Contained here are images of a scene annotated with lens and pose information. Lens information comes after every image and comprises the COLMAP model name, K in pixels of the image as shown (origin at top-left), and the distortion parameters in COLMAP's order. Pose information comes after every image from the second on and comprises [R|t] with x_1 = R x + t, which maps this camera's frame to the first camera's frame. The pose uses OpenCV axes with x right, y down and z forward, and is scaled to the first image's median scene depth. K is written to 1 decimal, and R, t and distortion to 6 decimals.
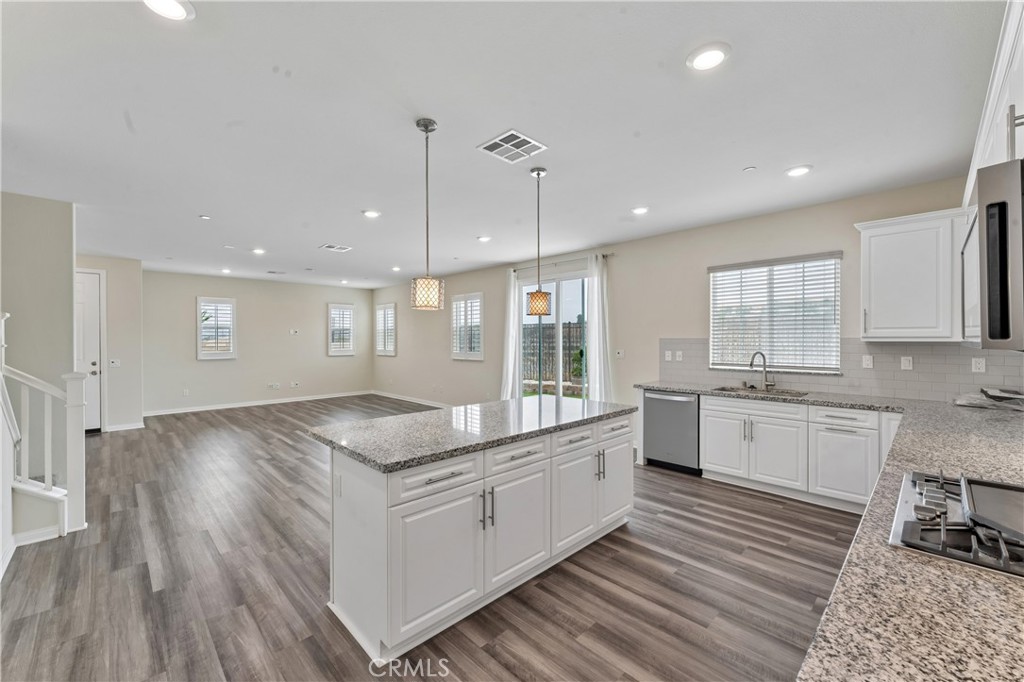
lens RADIAL K [[407.9, 0, 506.2], [0, 407.9, 338.6], [0, 0, 1]] dist [-0.001128, 0.001138]
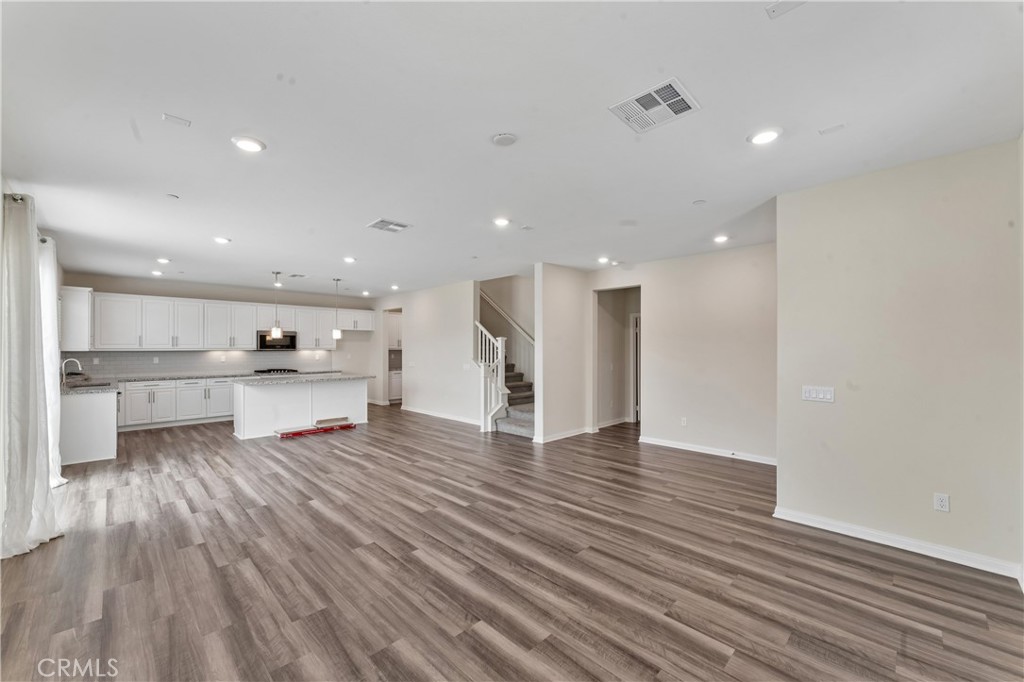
lens RADIAL K [[407.9, 0, 515.7], [0, 407.9, 344.6], [0, 0, 1]] dist [-0.001128, 0.001138]
pose [[-0.999840, 0.005506, -0.017044, -1.081543], [0.005654, 0.999947, -0.008611, 0.005602], [0.016996, -0.008706, -0.999818, 2.974430]]
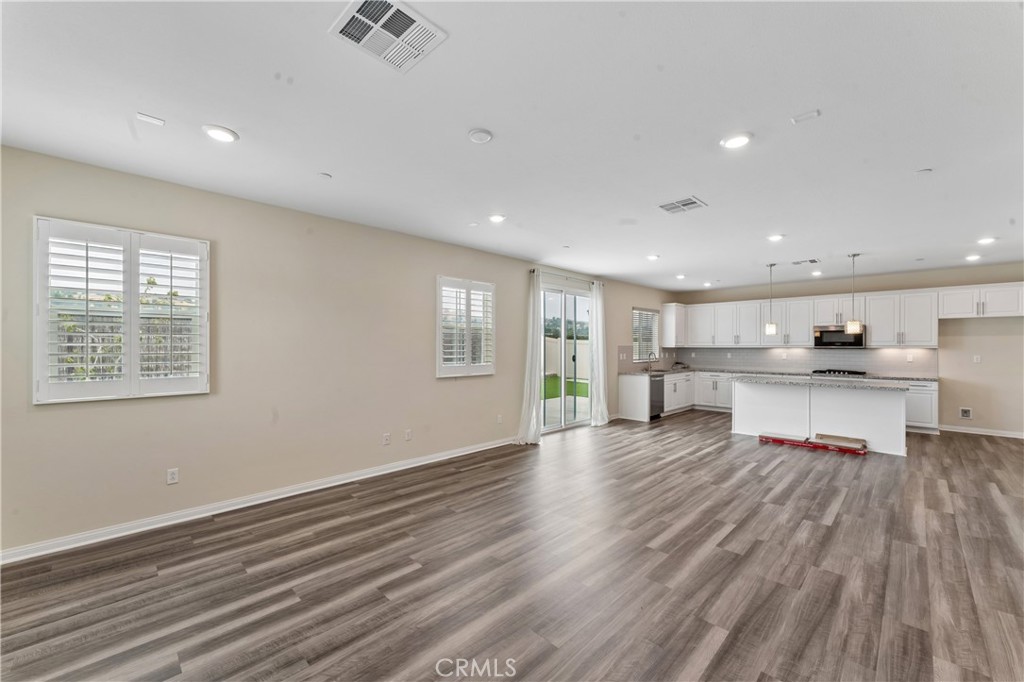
lens RADIAL K [[407.9, 0, 504.2], [0, 407.9, 342.8], [0, 0, 1]] dist [-0.001128, 0.001138]
pose [[-0.011706, 0.010816, 0.999873, -1.819217], [-0.001307, 0.999940, -0.010832, 0.008620], [-0.999931, -0.001434, -0.011691, 2.193710]]
